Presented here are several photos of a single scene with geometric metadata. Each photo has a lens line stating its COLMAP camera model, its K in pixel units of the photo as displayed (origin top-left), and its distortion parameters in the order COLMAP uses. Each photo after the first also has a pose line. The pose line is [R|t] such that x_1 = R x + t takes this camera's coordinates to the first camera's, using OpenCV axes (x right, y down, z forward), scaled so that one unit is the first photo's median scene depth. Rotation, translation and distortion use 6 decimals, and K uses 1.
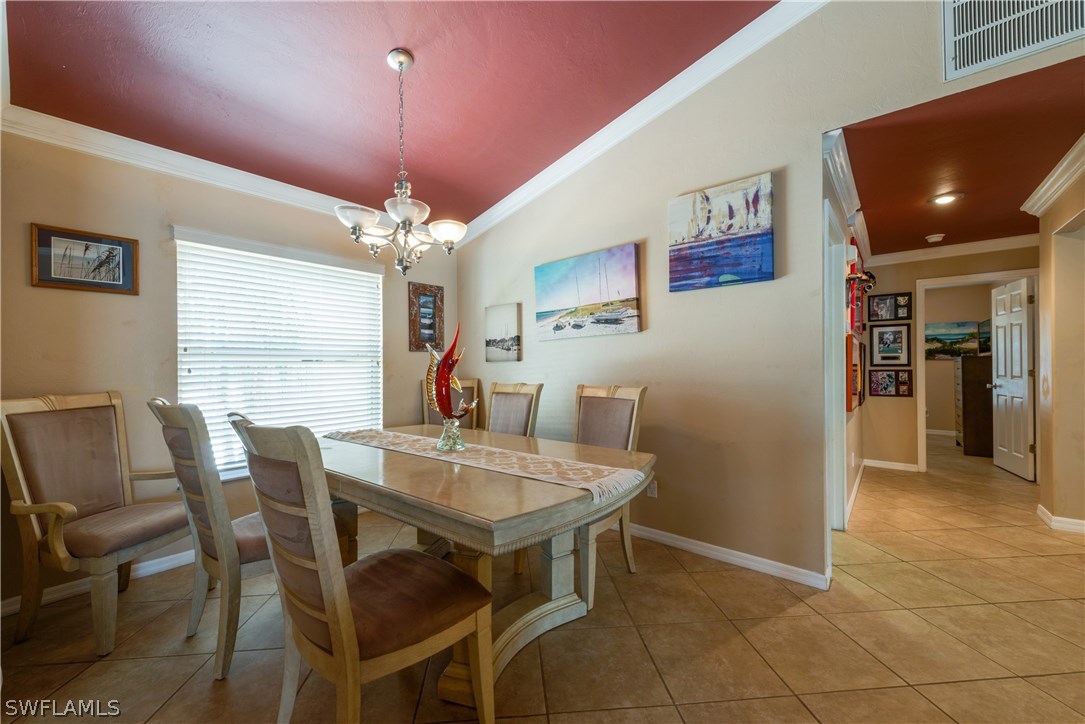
lens RADIAL K [[422.1, 0, 542.4], [0, 422.1, 363.3], [0, 0, 1]] dist [0.017368, -0.005998]
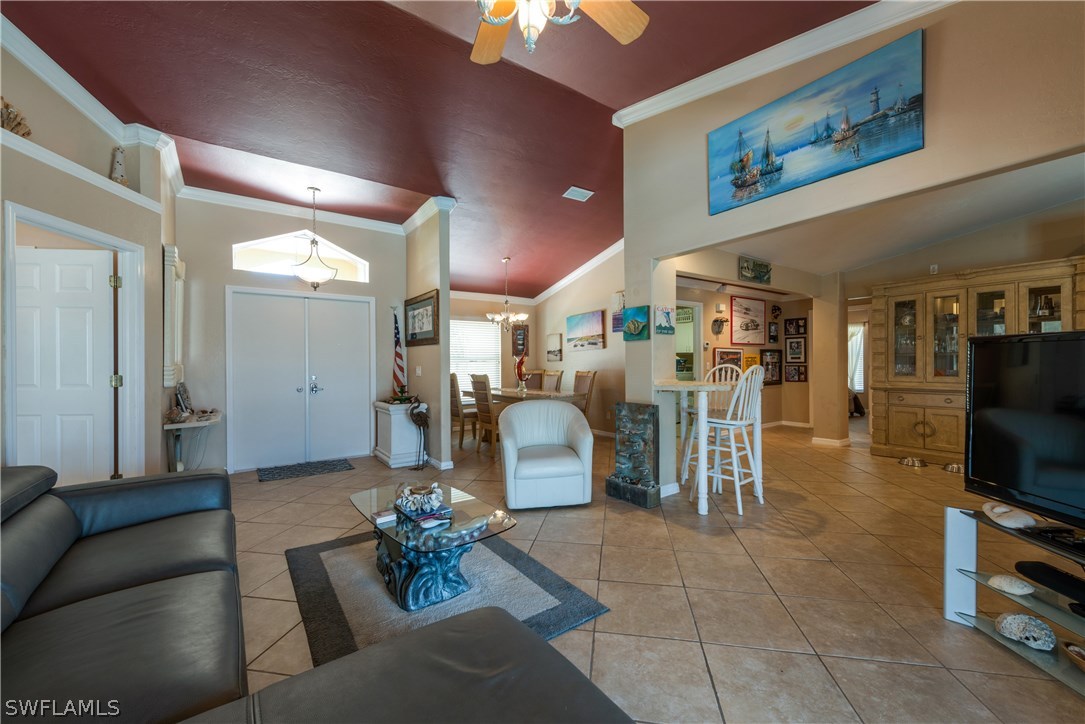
lens RADIAL K [[422.1, 0, 542.4], [0, 422.1, 363.3], [0, 0, 1]] dist [0.017368, -0.005998]
pose [[0.964439, -0.001233, -0.264304, 0.425670], [0.003042, 0.999975, 0.006434, -0.007698], [0.264289, -0.007009, 0.964418, -1.099734]]
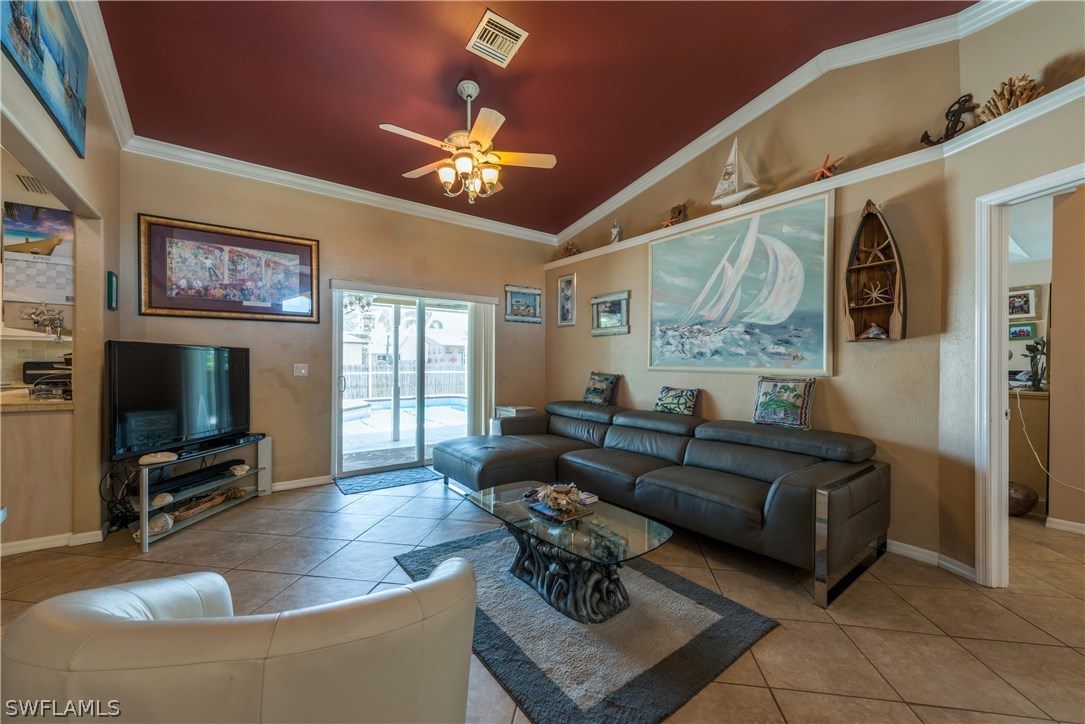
lens RADIAL K [[422.1, 0, 542.4], [0, 422.1, 363.3], [0, 0, 1]] dist [0.017368, -0.005998]
pose [[-0.970723, -0.003209, 0.240182, -0.057771], [-0.003481, 0.999994, -0.000710, -0.000622], [-0.240178, -0.001525, -0.970728, 0.120728]]
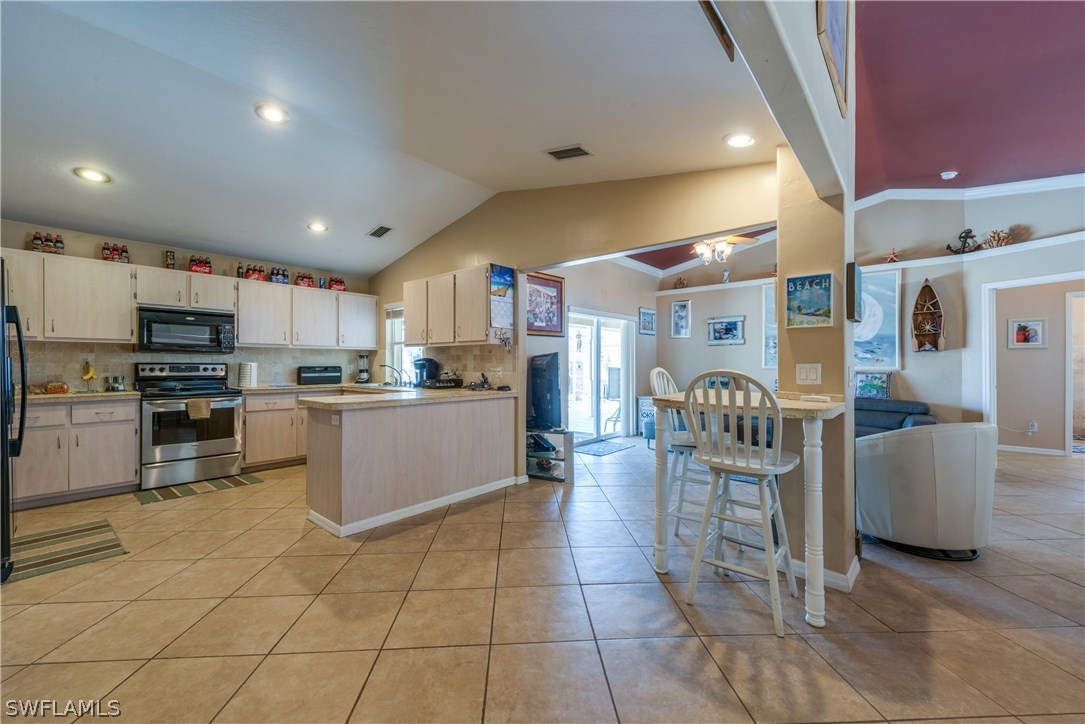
lens RADIAL K [[422.1, 0, 542.4], [0, 422.1, 363.3], [0, 0, 1]] dist [0.017368, -0.005998]
pose [[-0.999519, 0.004036, 0.030744, 0.832558], [0.003899, 0.999982, -0.004489, -0.001864], [-0.030762, -0.004367, -0.999517, 0.744650]]
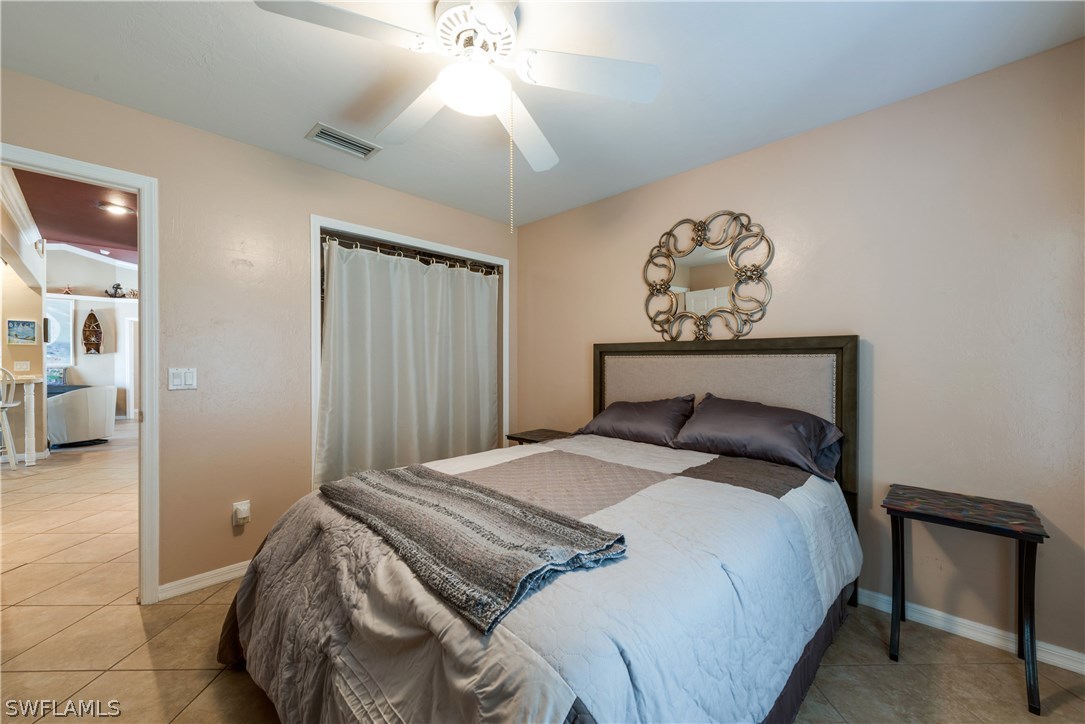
lens RADIAL K [[422.1, 0, 542.4], [0, 422.1, 363.3], [0, 0, 1]] dist [0.017368, -0.005998]
pose [[-0.078752, 0.007962, -0.996862, 1.734937], [0.004243, 0.999962, 0.007651, 0.000049], [0.996885, -0.003627, -0.078783, 1.930399]]
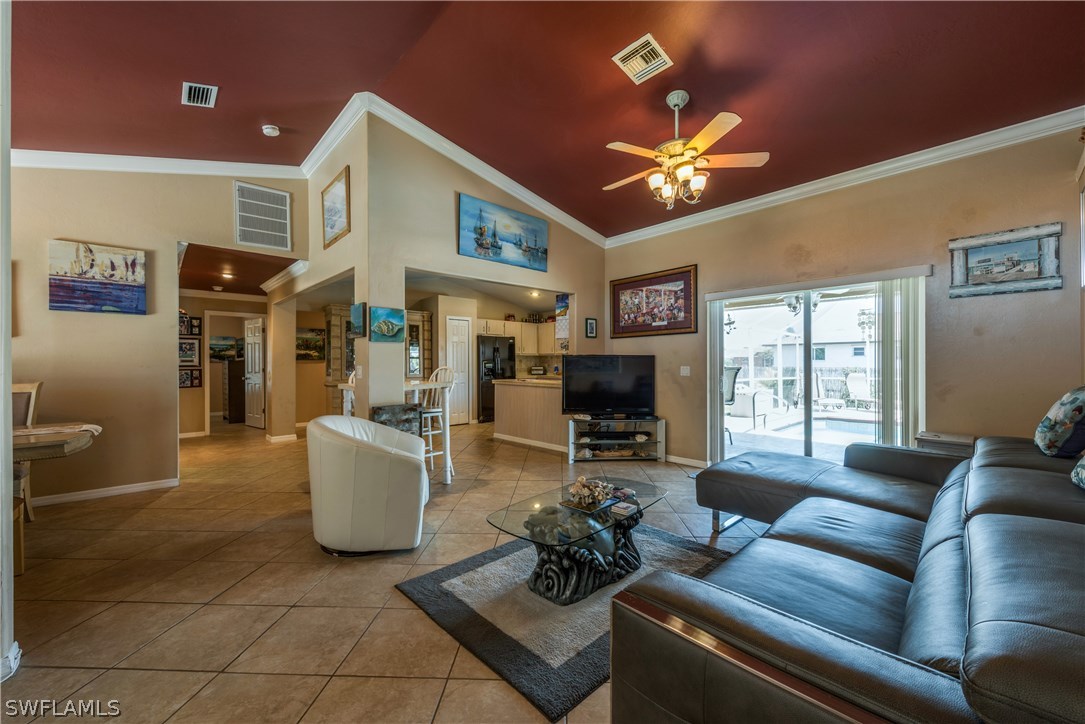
lens RADIAL K [[422.1, 0, 542.4], [0, 422.1, 363.3], [0, 0, 1]] dist [0.017368, -0.005998]
pose [[0.132706, 0.004933, 0.991143, -0.621662], [-0.002084, 0.999987, -0.004698, -0.000636], [-0.991153, -0.001442, 0.132715, -0.527847]]
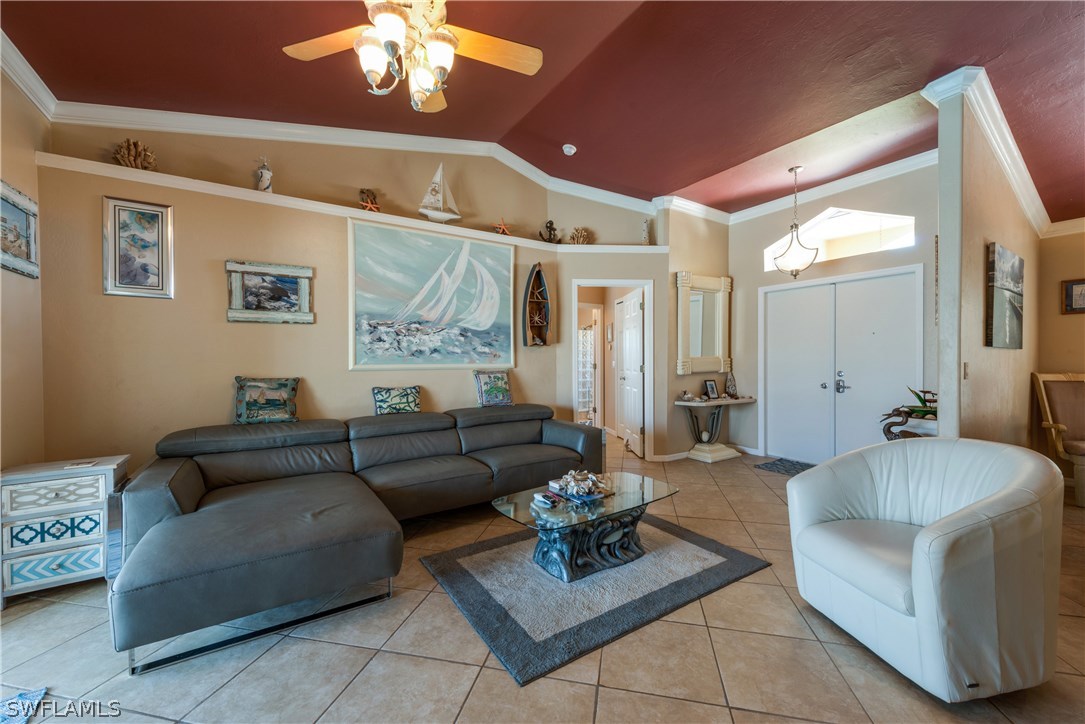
lens RADIAL K [[422.1, 0, 542.4], [0, 422.1, 363.3], [0, 0, 1]] dist [0.017368, -0.005998]
pose [[-0.300259, 0.014967, -0.953740, 0.768602], [0.009579, 0.999874, 0.012676, -0.007452], [0.953810, -0.005329, -0.300365, -0.367825]]
